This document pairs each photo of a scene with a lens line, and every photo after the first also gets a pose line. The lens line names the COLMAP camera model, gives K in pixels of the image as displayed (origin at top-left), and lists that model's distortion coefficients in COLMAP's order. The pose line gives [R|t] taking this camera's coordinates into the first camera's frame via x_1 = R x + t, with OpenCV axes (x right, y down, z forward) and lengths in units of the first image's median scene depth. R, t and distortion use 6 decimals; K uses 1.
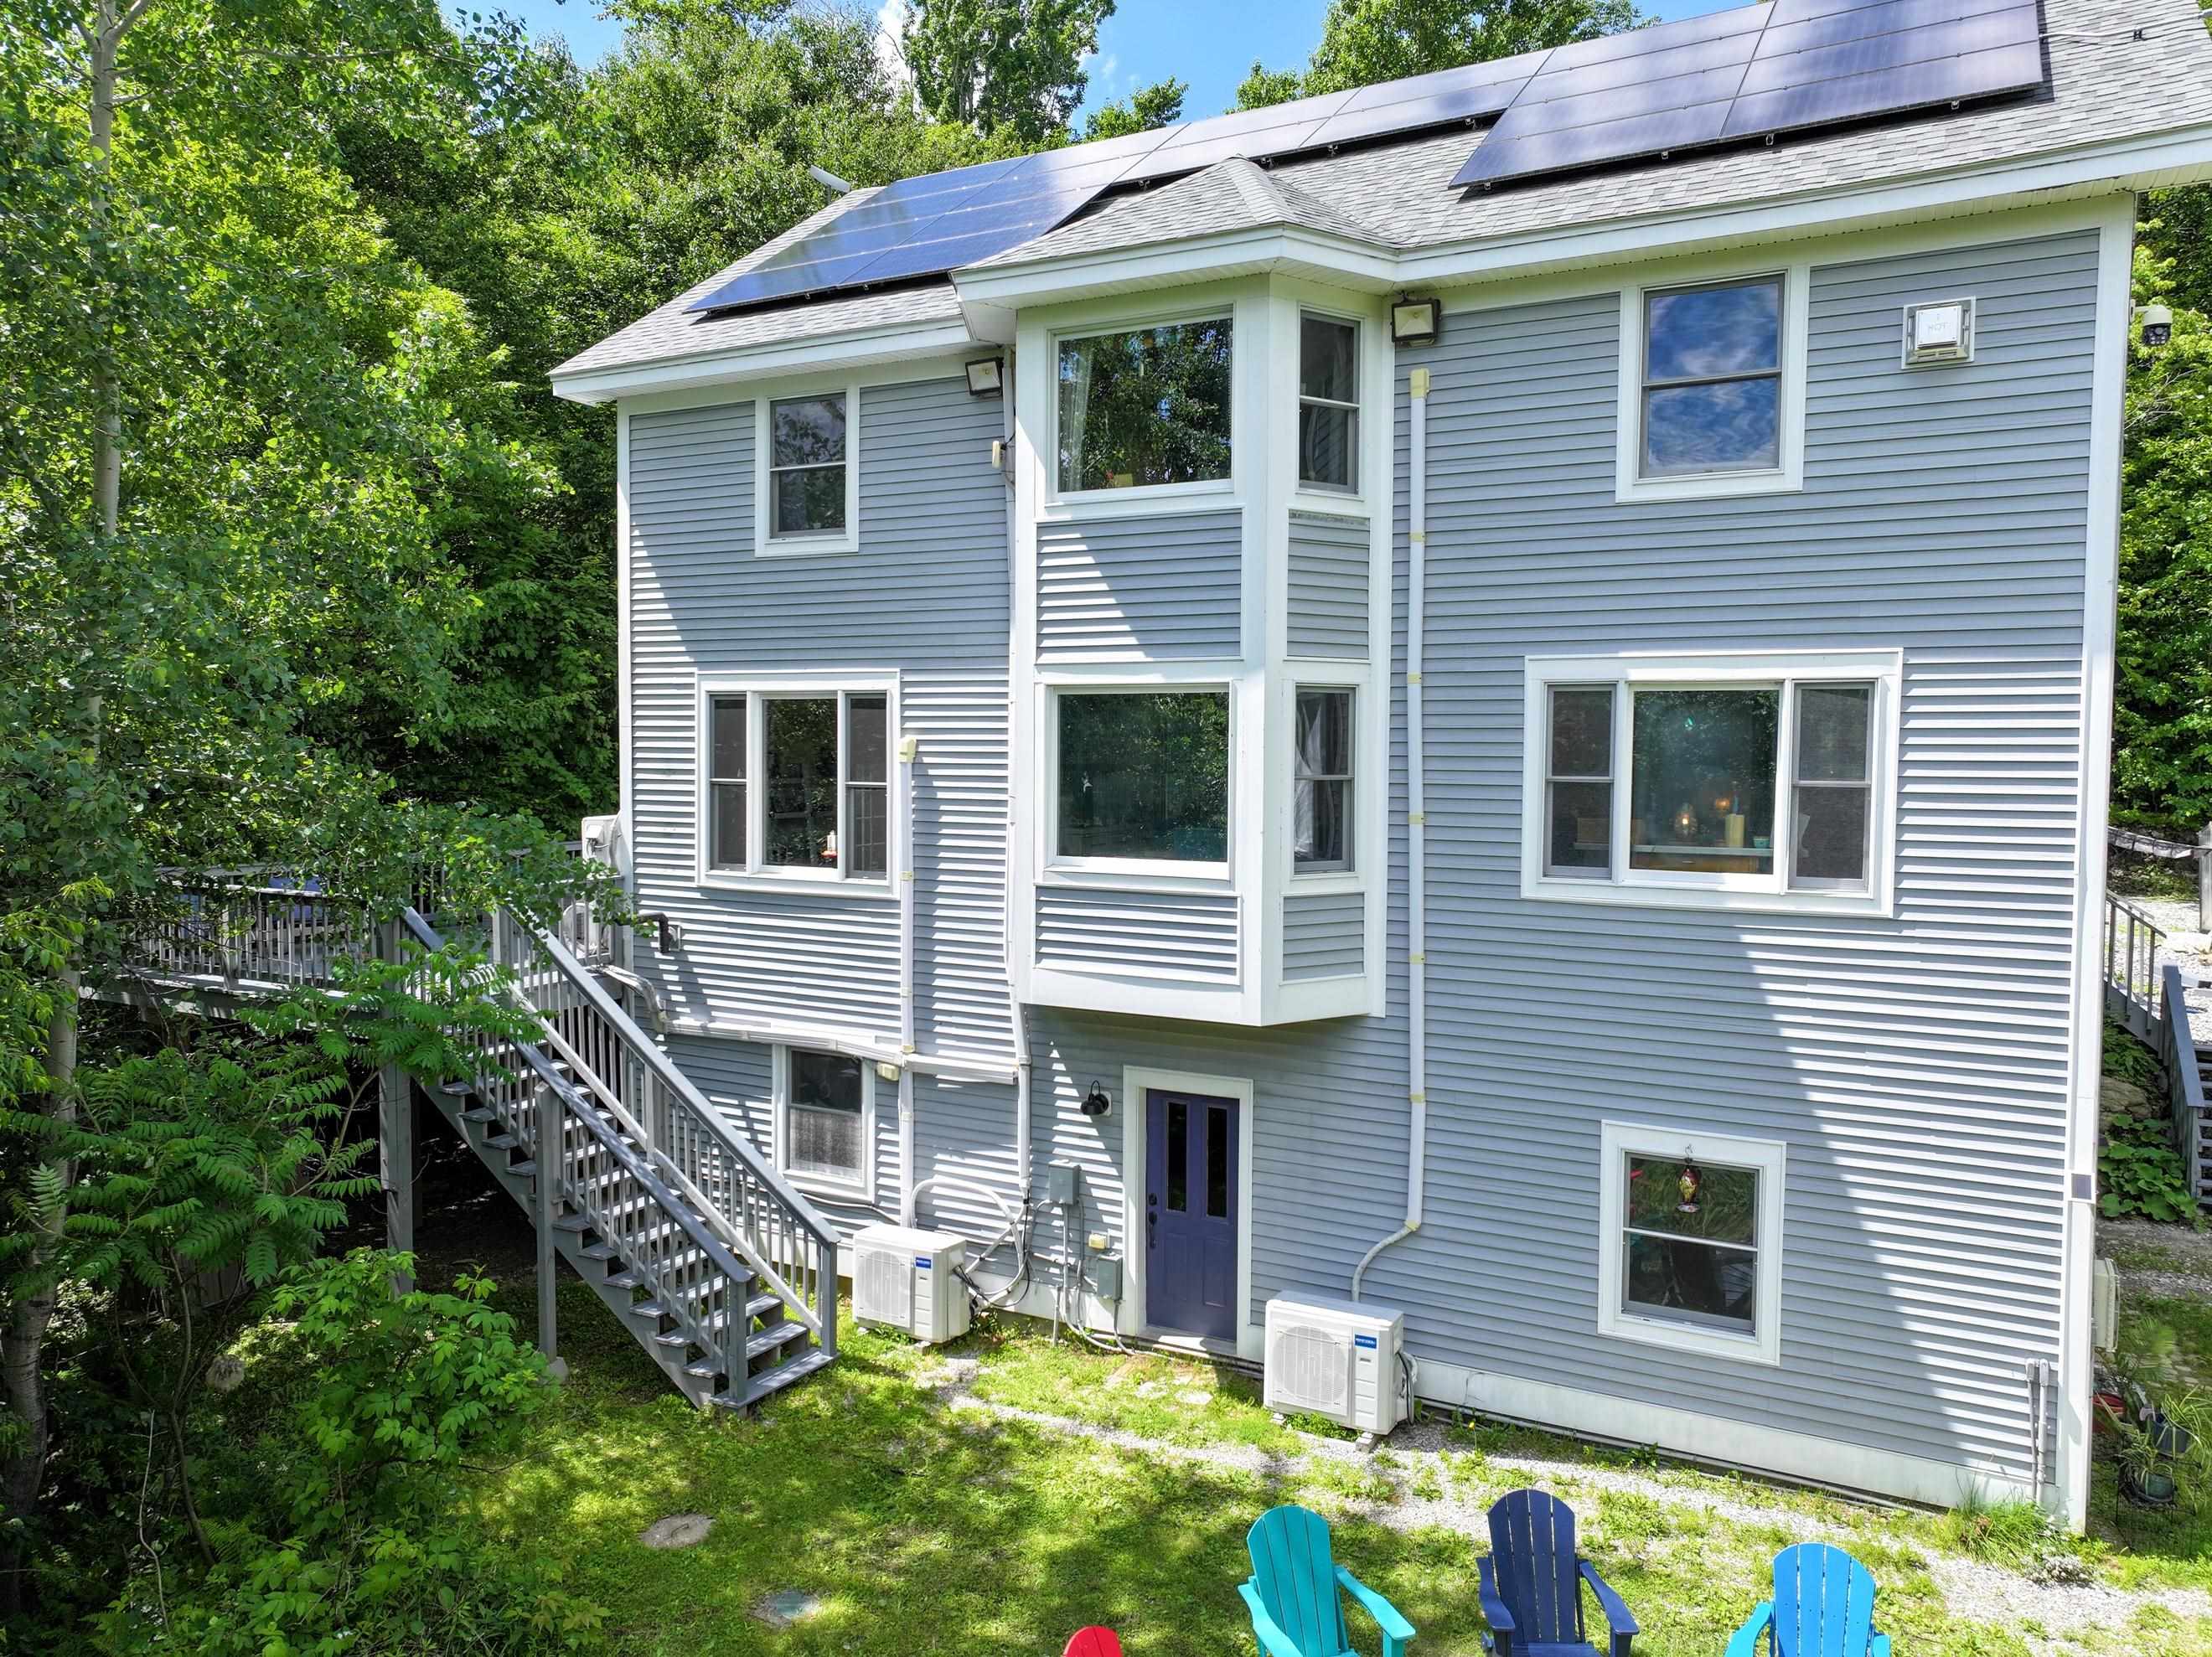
lens RADIAL K [[1575.9, 0, 1113.2], [0, 1575.9, 819.9], [0, 0, 1]] dist [-0.030664, 0.054218]
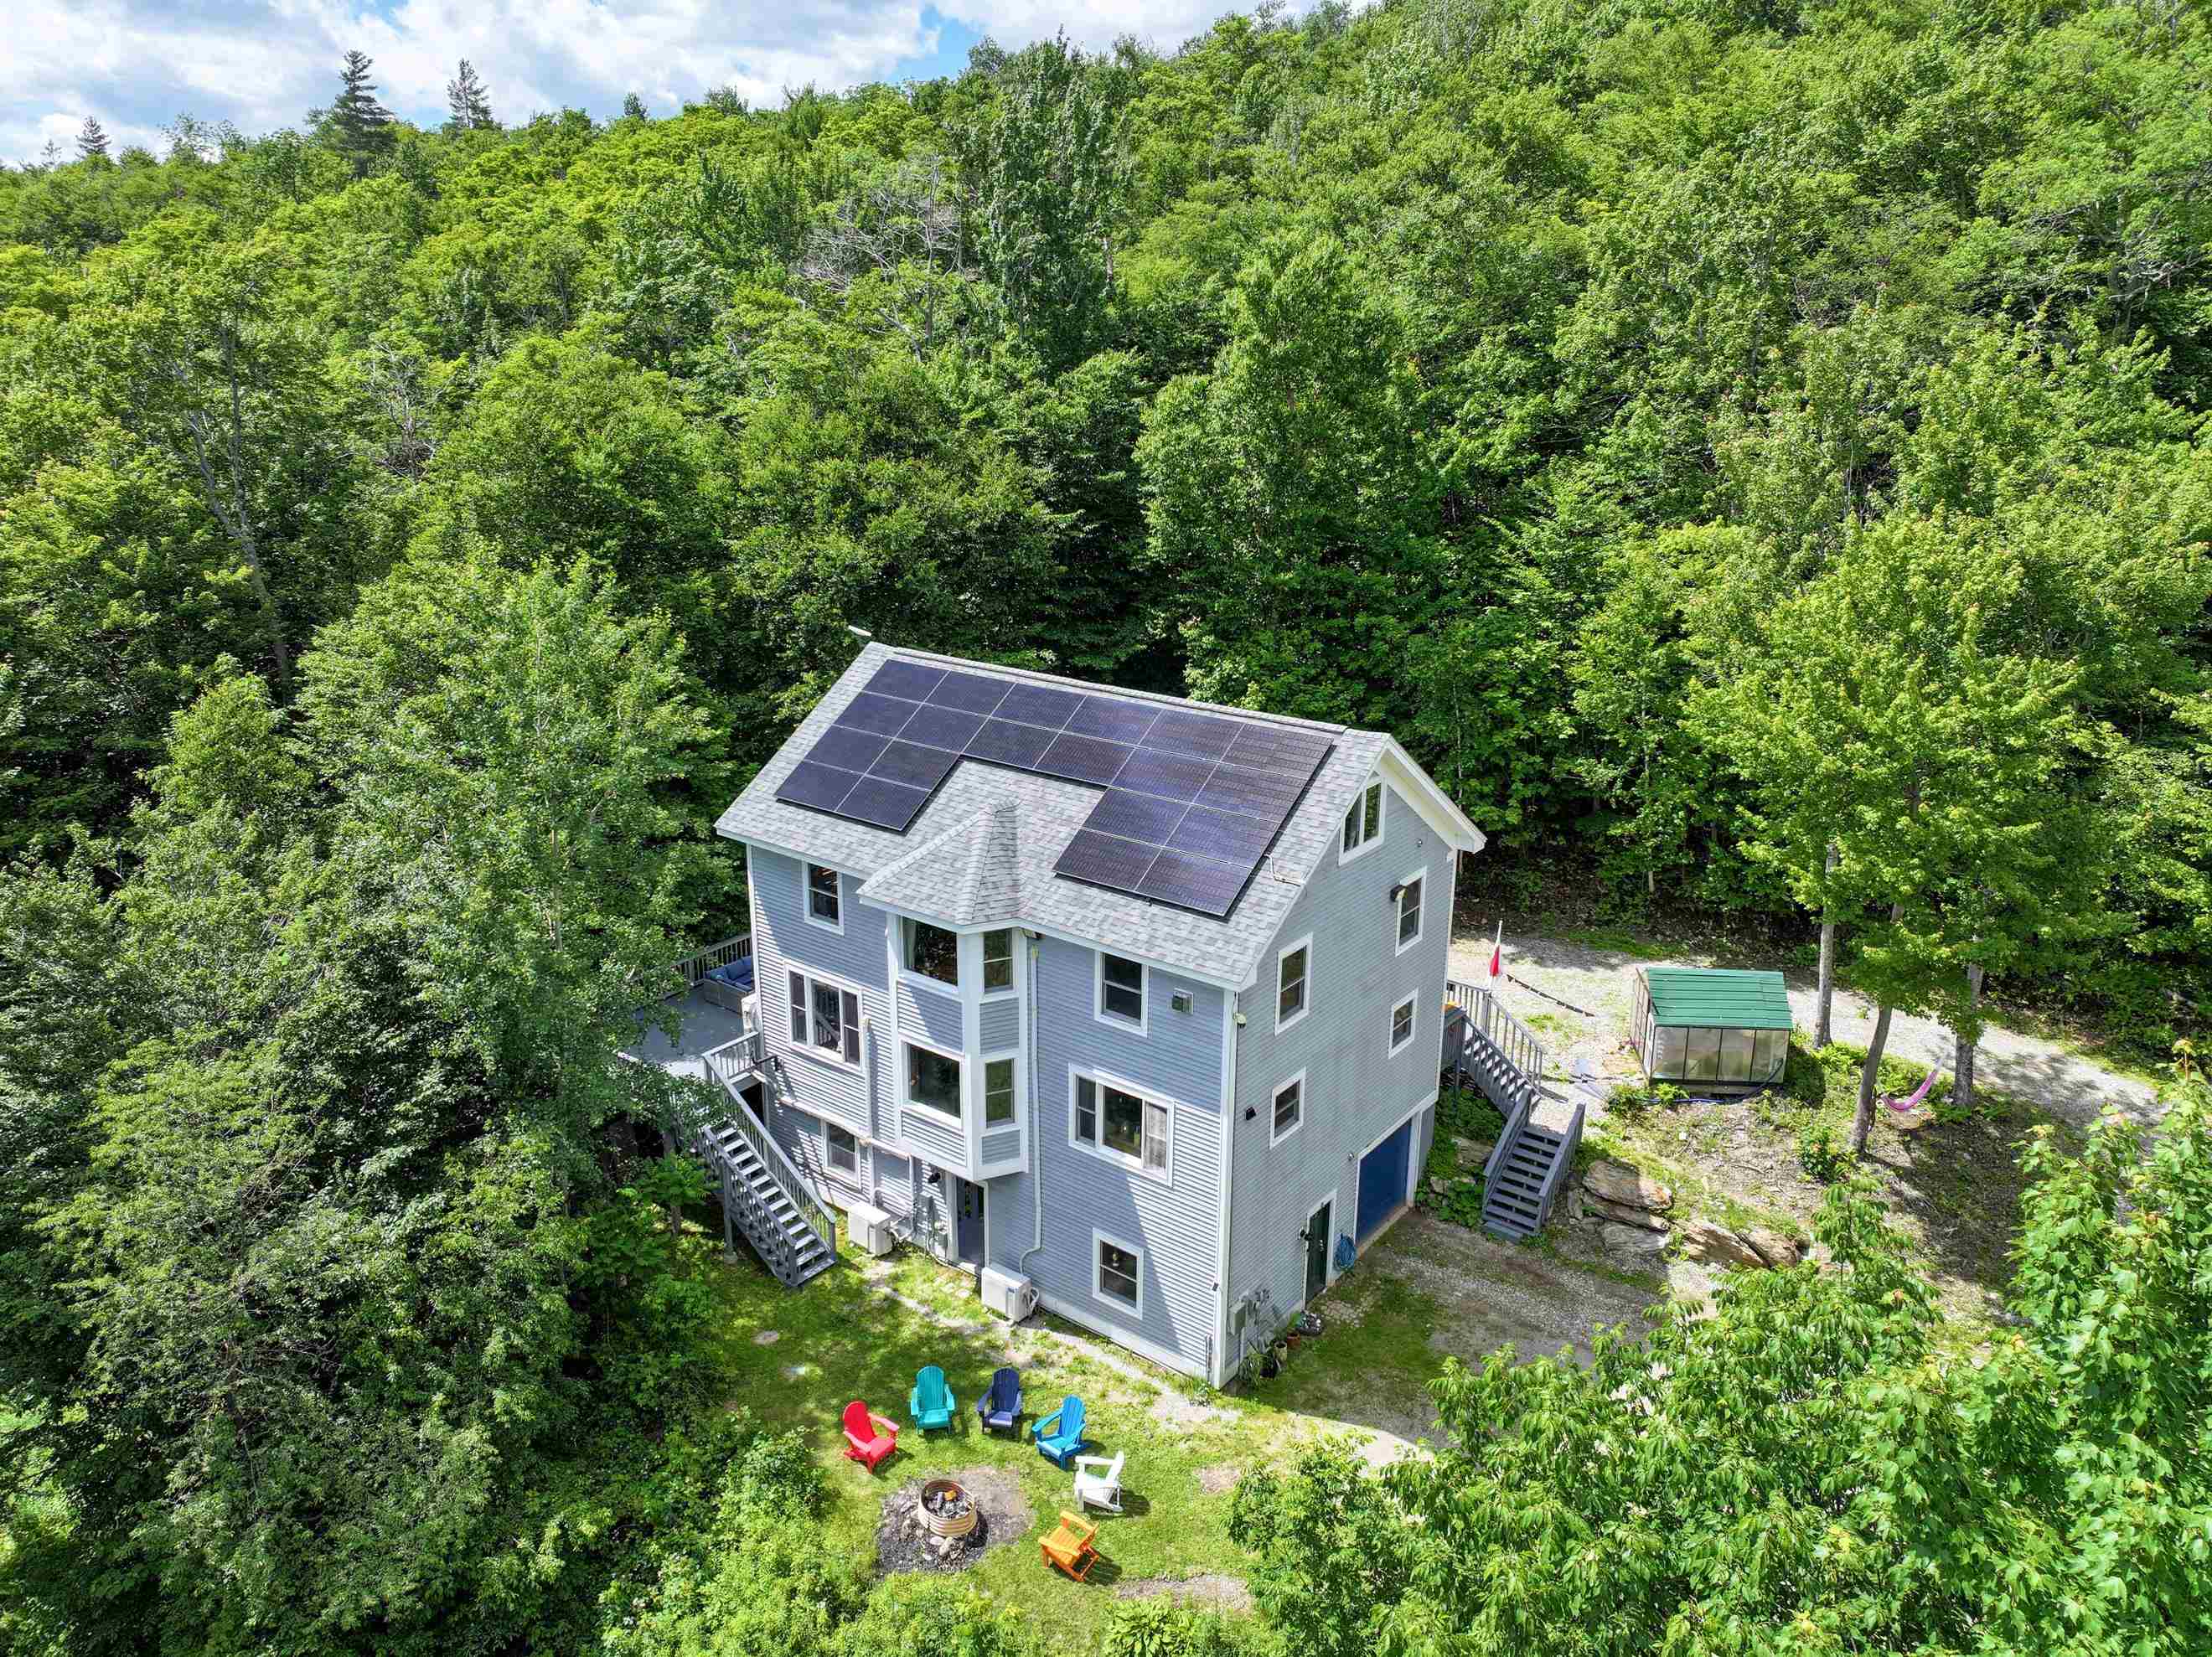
lens RADIAL K [[1561.0, 0, 1118.5], [0, 1561.0, 821.3], [0, 0, 1]] dist [-0.007174, 0.020478]
pose [[0.988861, 0.049561, -0.140350, 0.581532], [-0.012506, 0.967266, 0.253455, -0.972063], [0.148317, -0.248877, 0.957111, -1.156012]]
